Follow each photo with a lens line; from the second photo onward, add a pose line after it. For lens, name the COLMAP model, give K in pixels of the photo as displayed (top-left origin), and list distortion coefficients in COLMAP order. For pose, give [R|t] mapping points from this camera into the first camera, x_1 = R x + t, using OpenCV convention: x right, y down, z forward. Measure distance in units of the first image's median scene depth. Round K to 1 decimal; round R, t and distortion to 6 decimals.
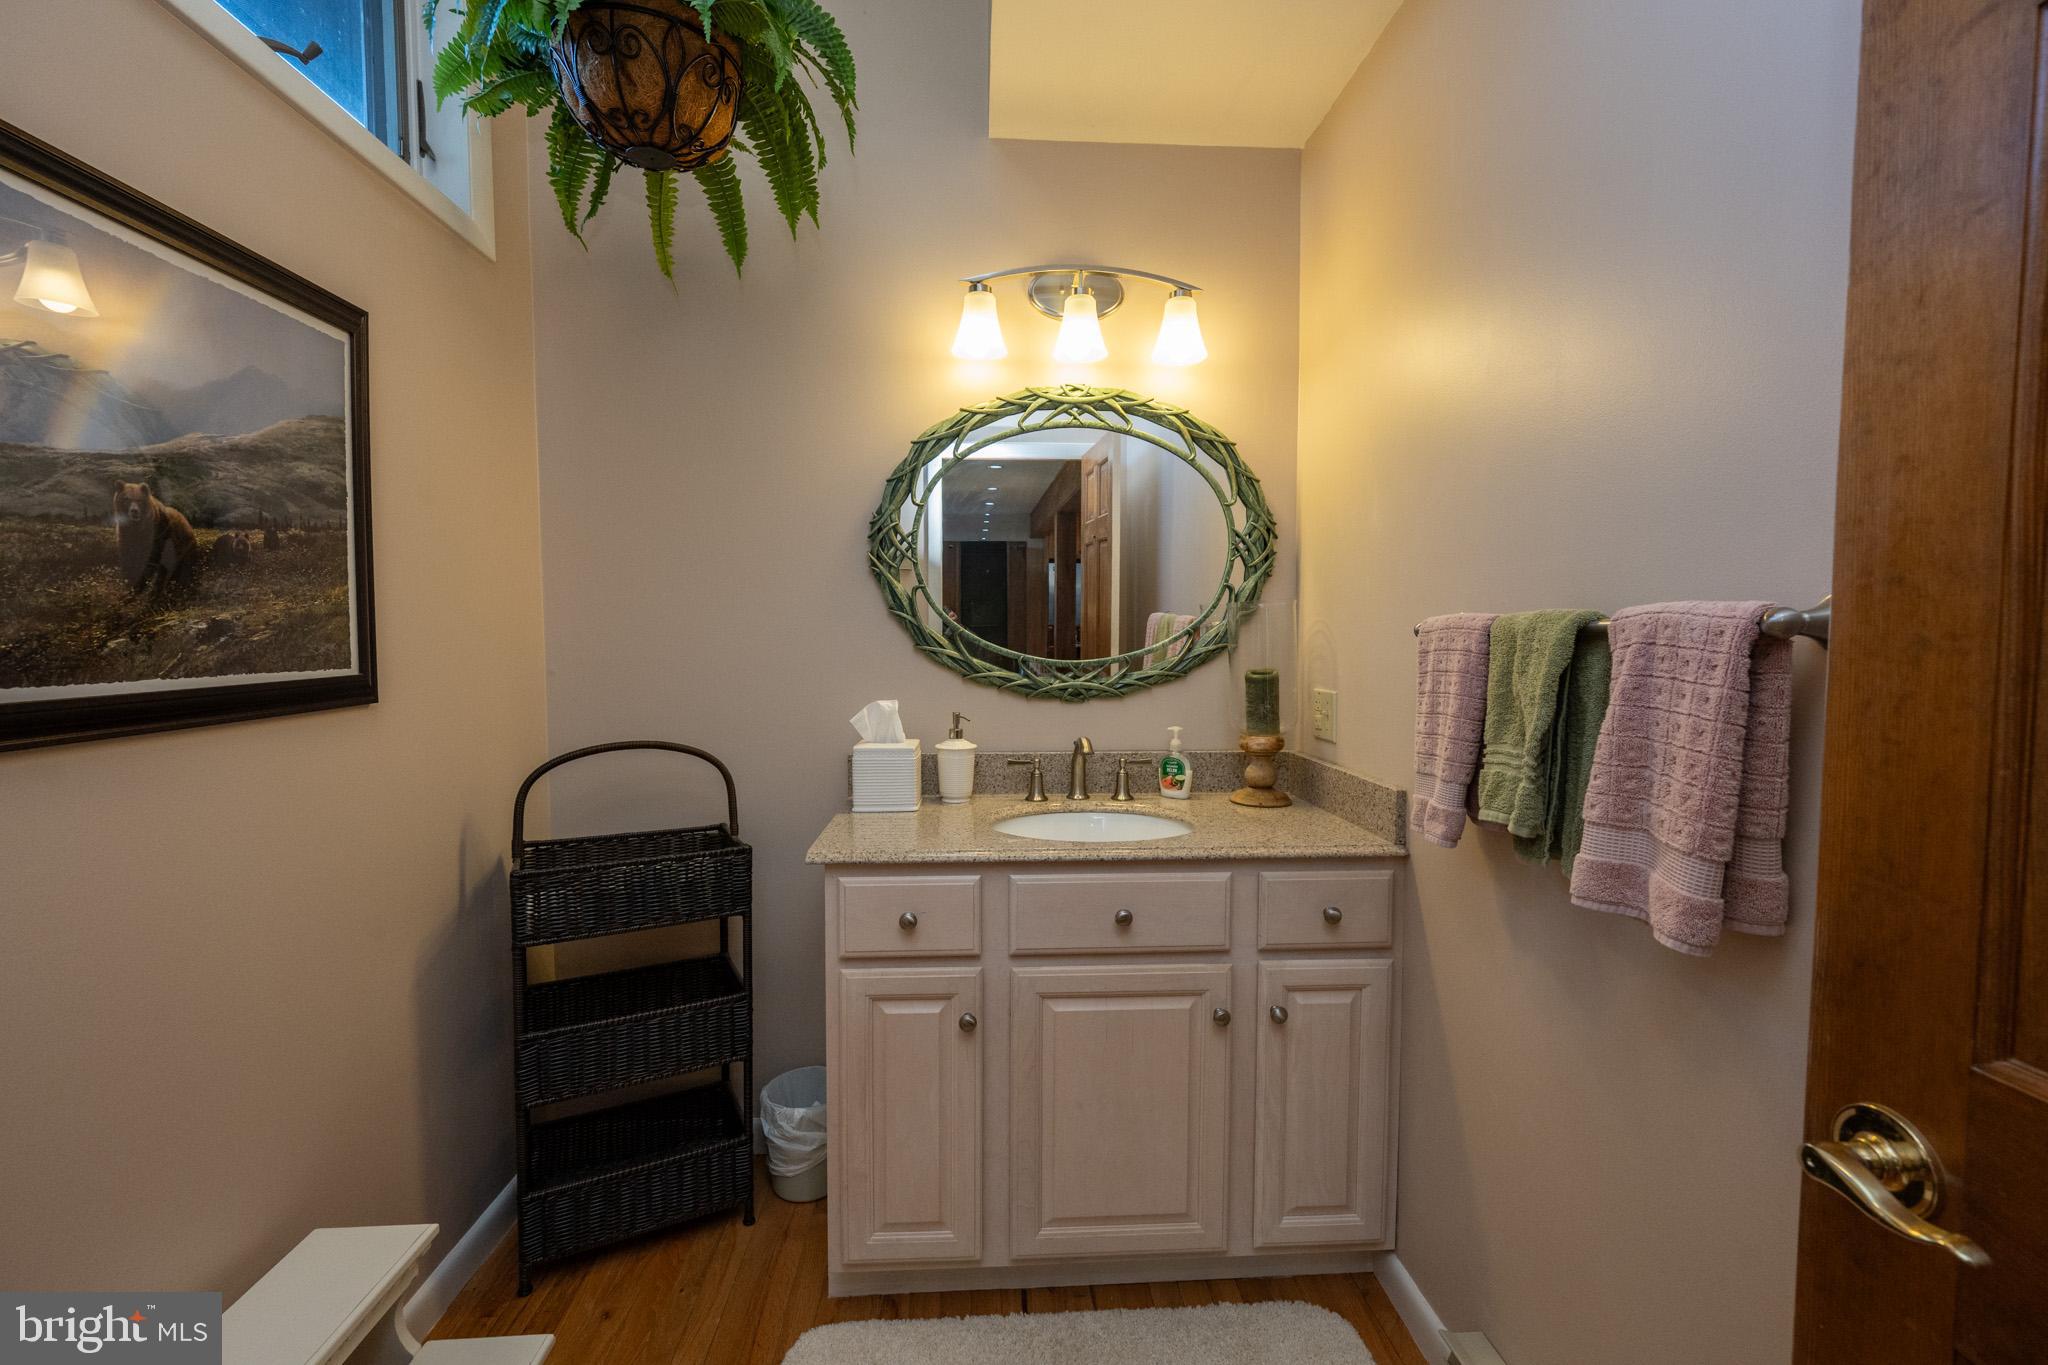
lens RADIAL K [[832.7, 0, 1011.0], [0, 832.7, 680.5], [0, 0, 1]] dist [-0.002573, 0.001140]
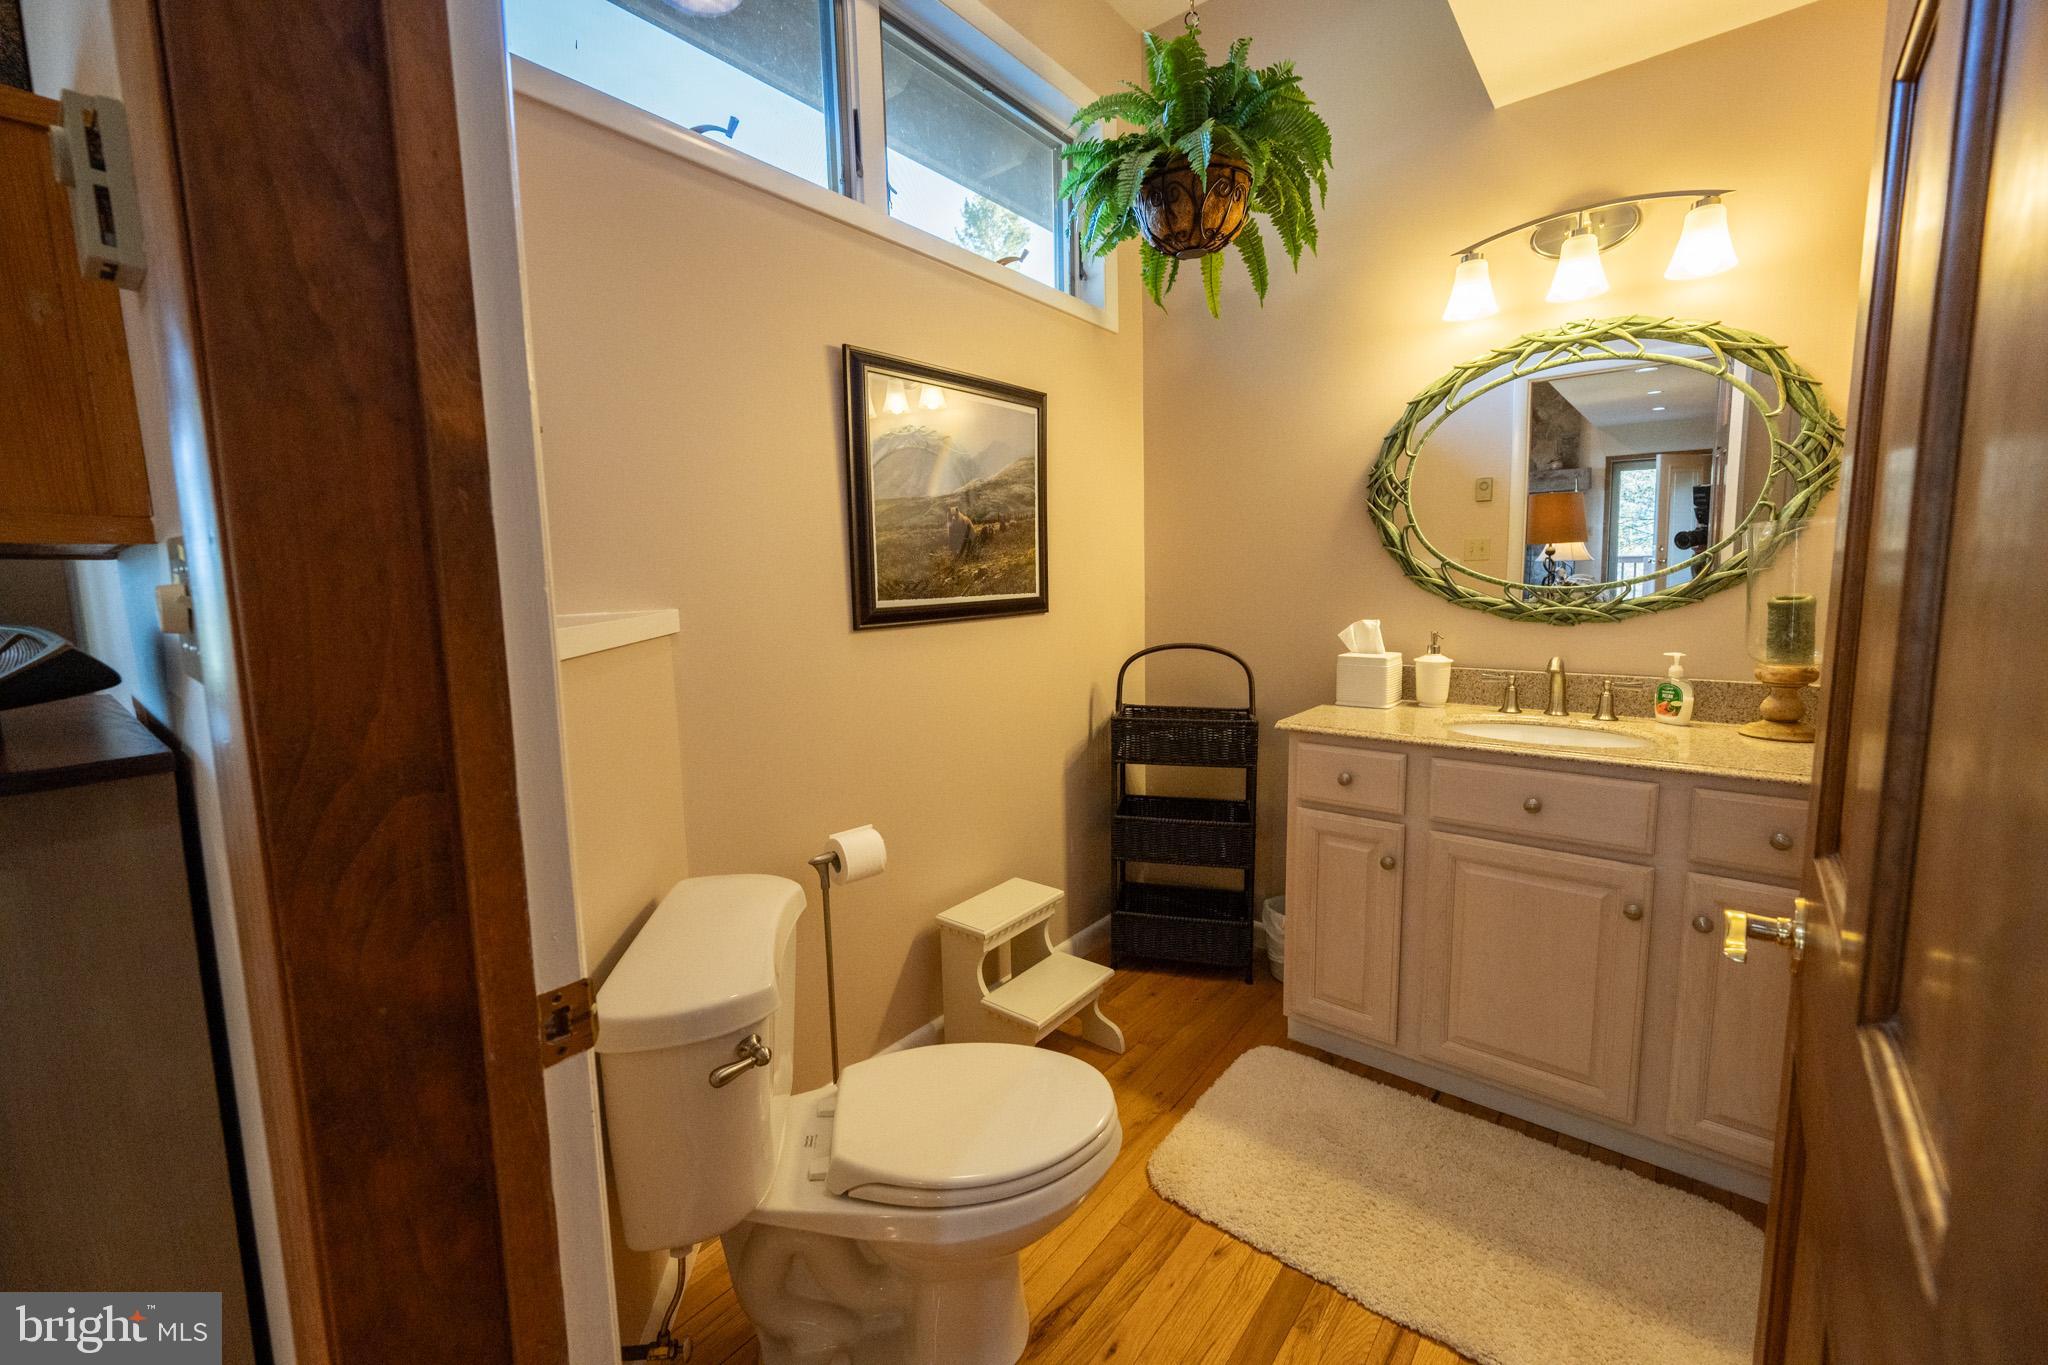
lens RADIAL K [[832.7, 0, 1031.1], [0, 832.7, 668.7], [0, 0, 1]] dist [-0.002573, 0.001140]
pose [[0.739060, 0.056147, -0.671295, 0.315593], [-0.014347, 0.997606, 0.067645, 0.019709], [0.673486, -0.040362, 0.738097, -0.265740]]
